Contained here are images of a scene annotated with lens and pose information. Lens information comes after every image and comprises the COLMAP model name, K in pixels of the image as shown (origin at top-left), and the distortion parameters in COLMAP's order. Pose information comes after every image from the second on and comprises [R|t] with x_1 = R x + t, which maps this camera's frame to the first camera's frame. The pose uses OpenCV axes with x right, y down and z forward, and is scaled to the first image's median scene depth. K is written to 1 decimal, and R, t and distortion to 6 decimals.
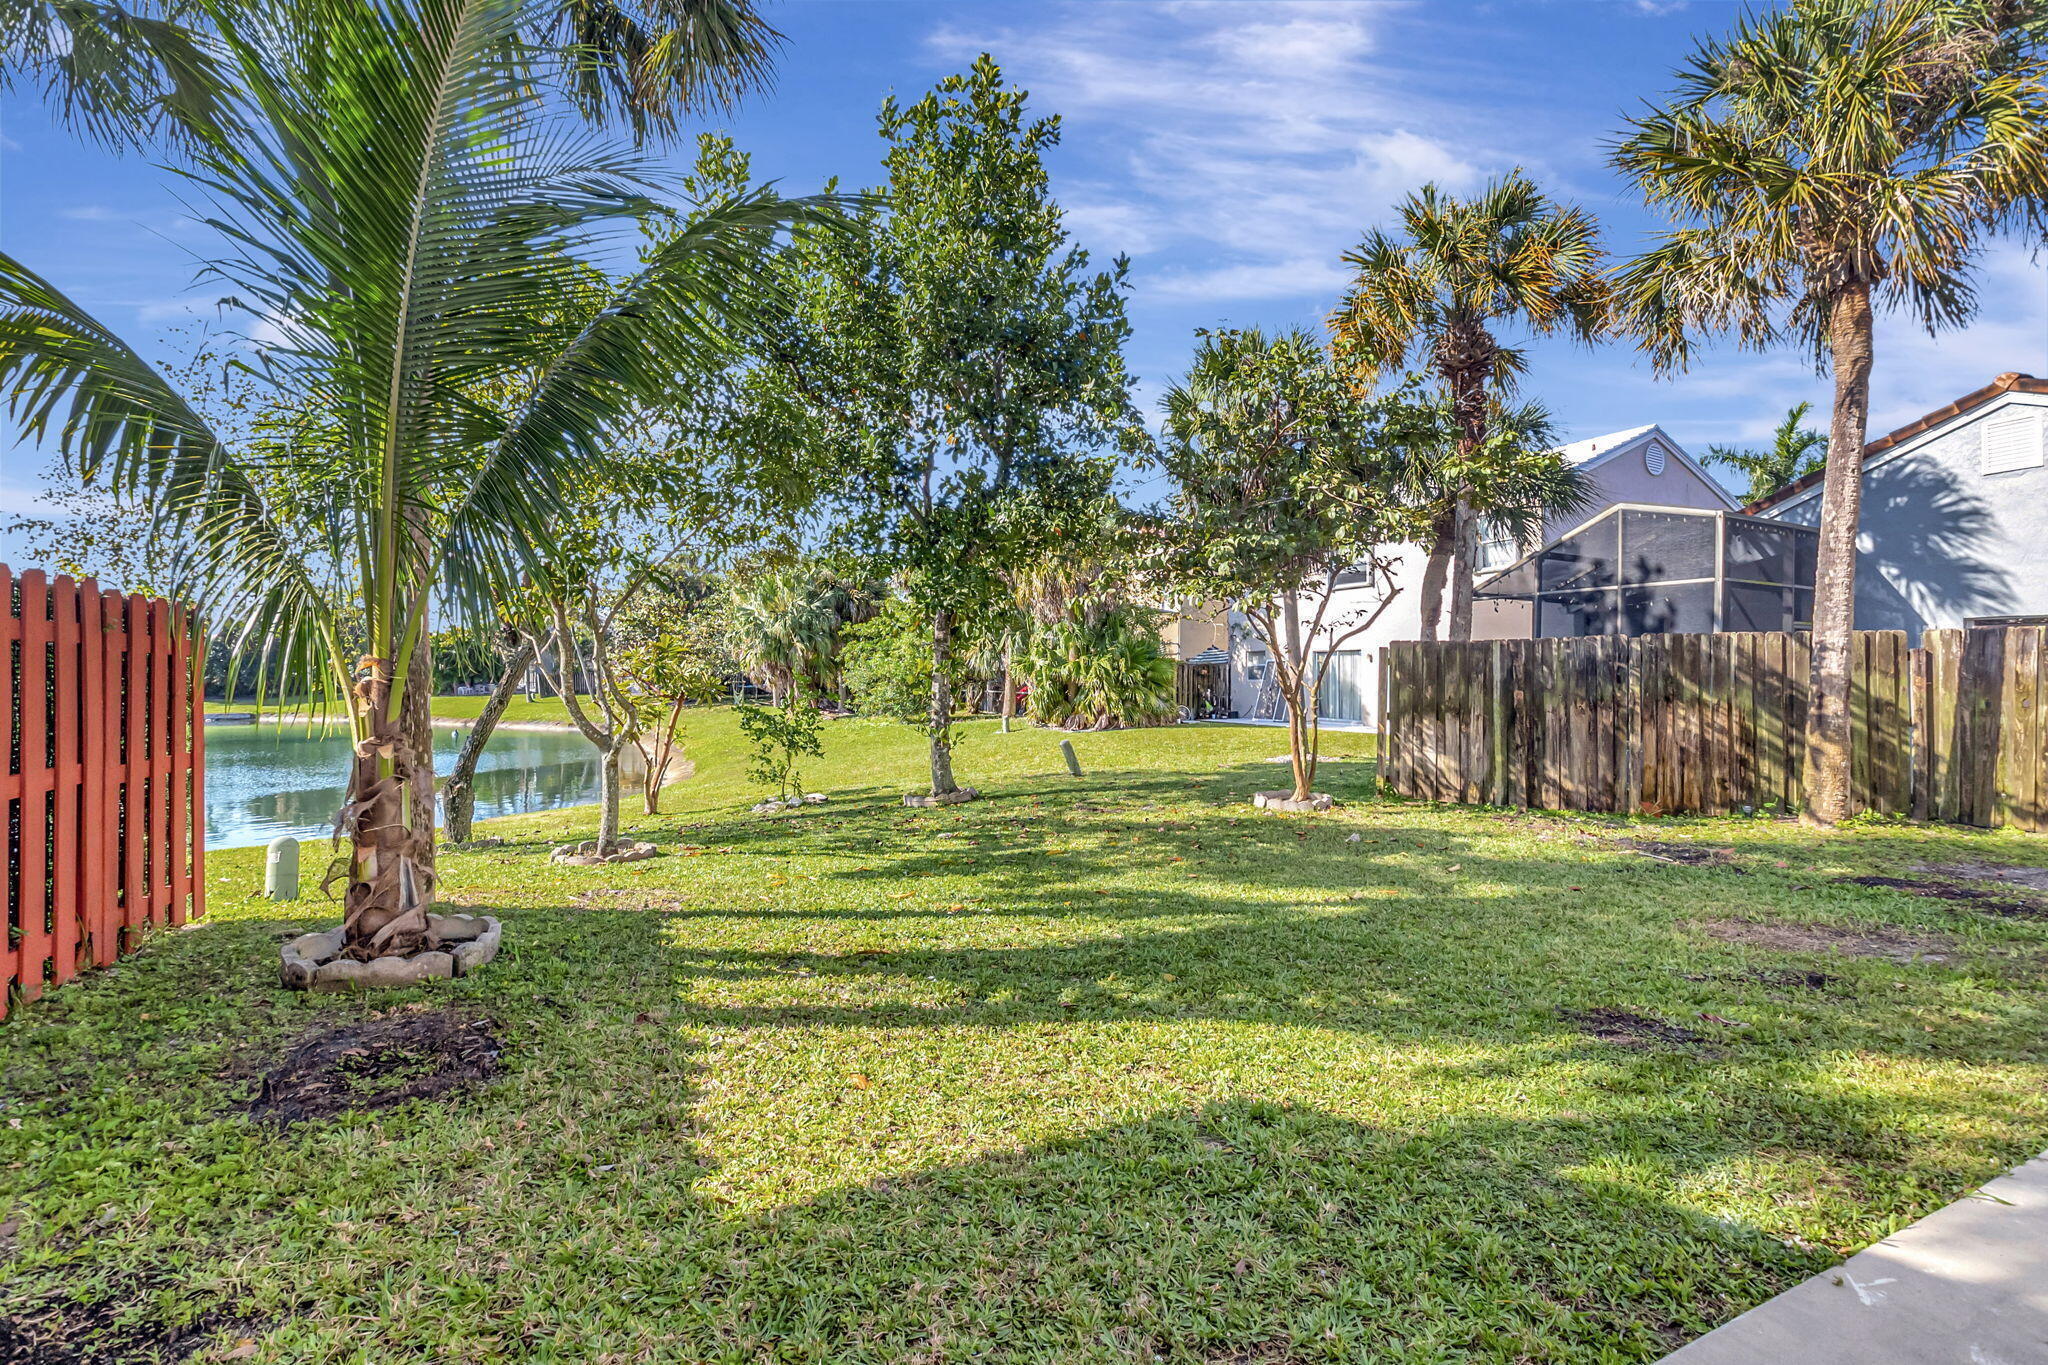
lens RADIAL K [[917.9, 0, 1020.4], [0, 917.9, 666.6], [0, 0, 1]] dist [0.001238, -0.000939]
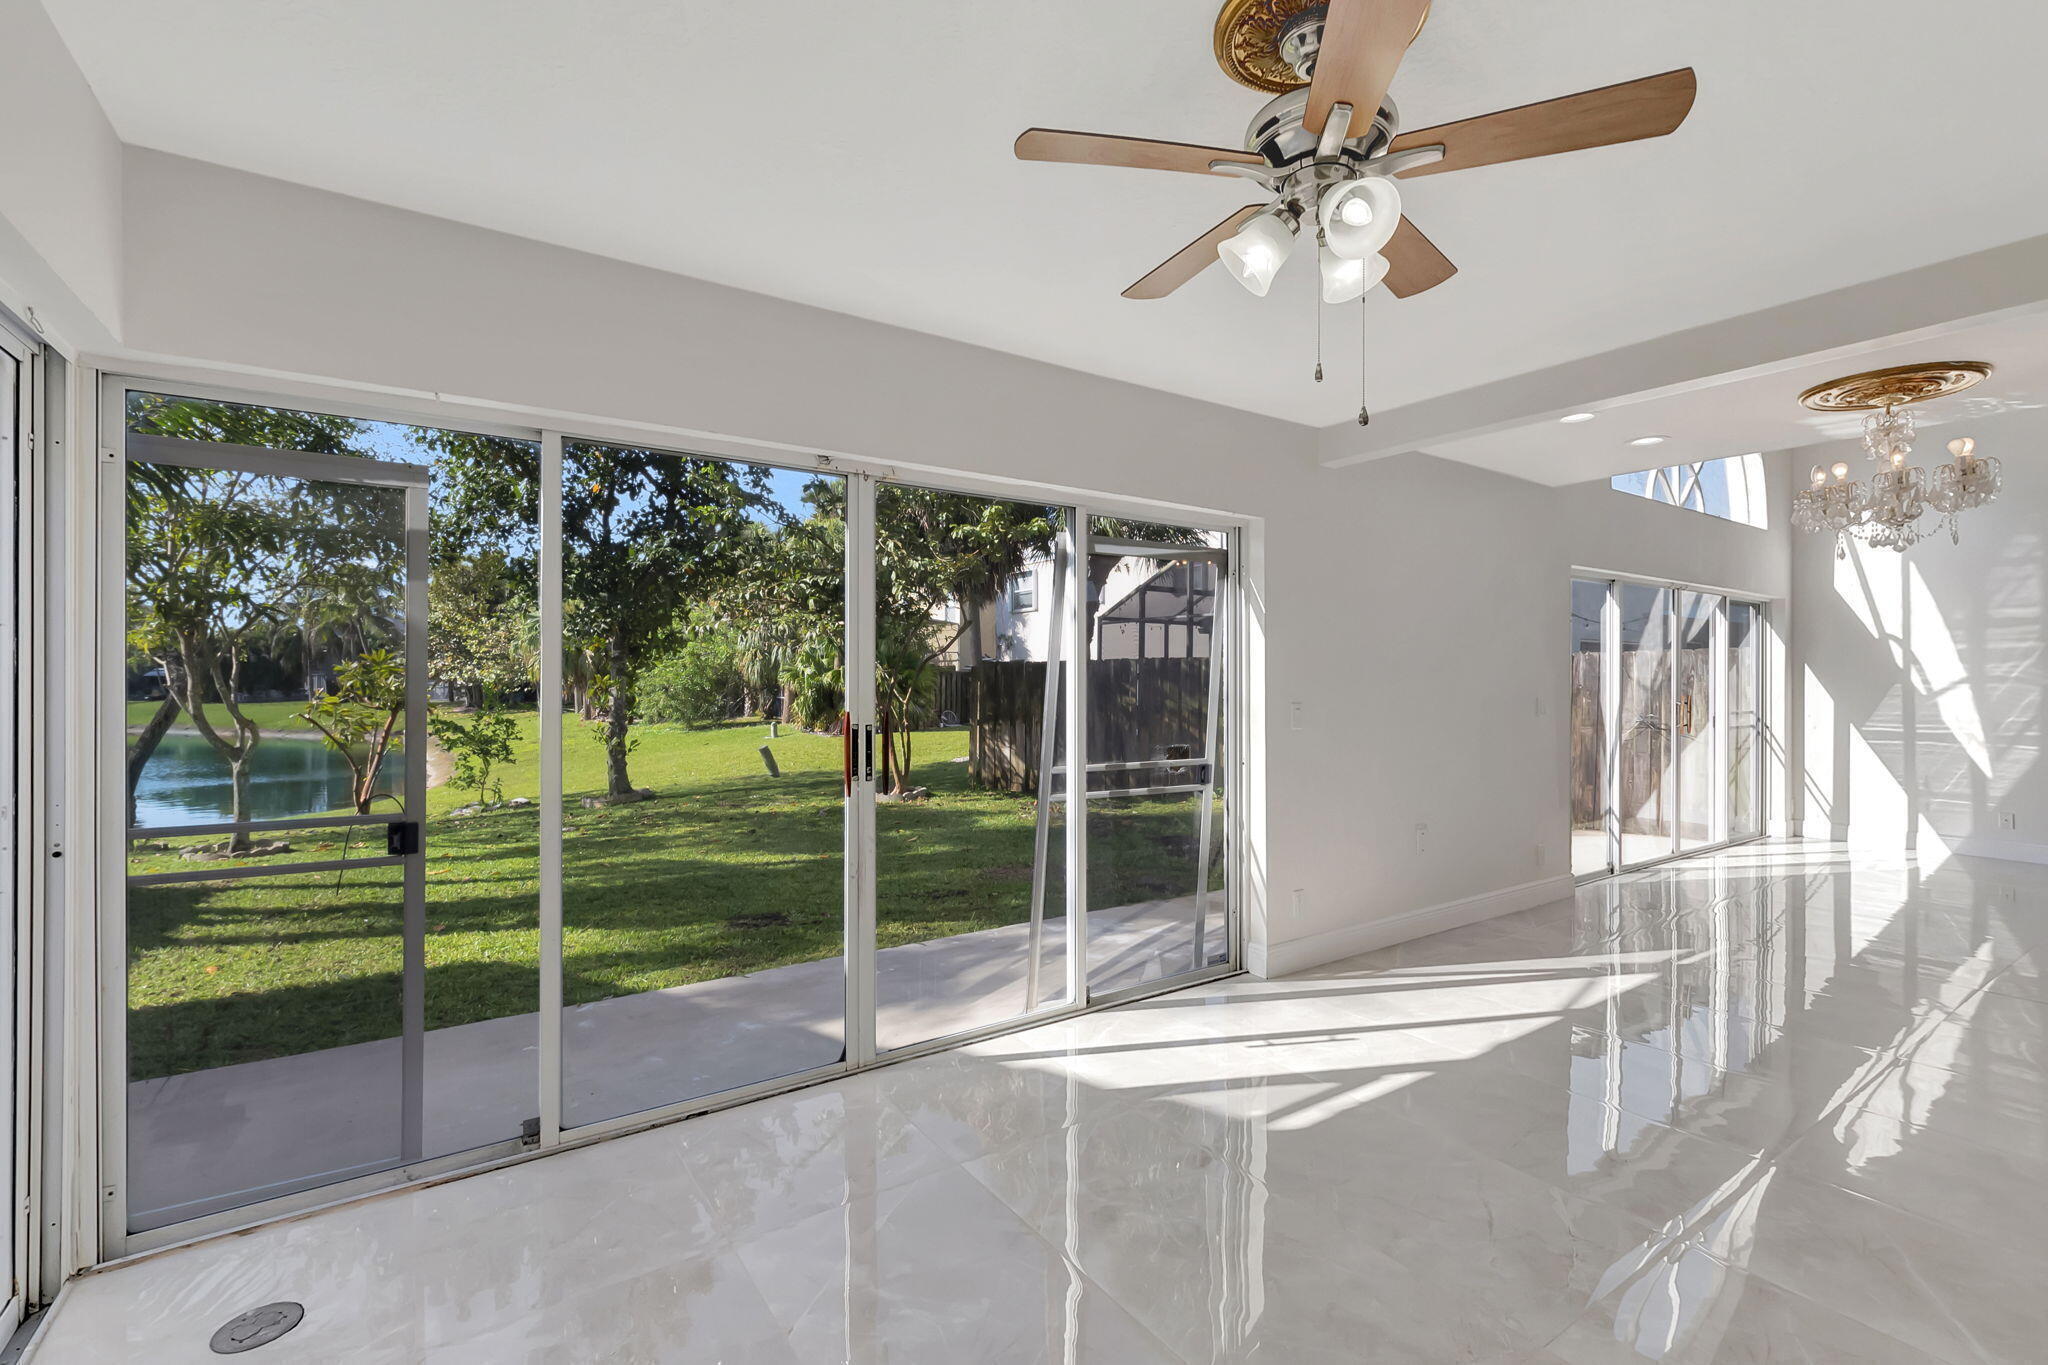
lens RADIAL K [[917.9, 0, 1020.4], [0, 917.9, 666.6], [0, 0, 1]] dist [0.001238, -0.000939]
pose [[0.987870, 0.000135, 0.155284, 0.184950], [0.000259, 0.999997, -0.002513, -0.013475], [-0.155283, 0.002522, 0.987867, -0.160380]]
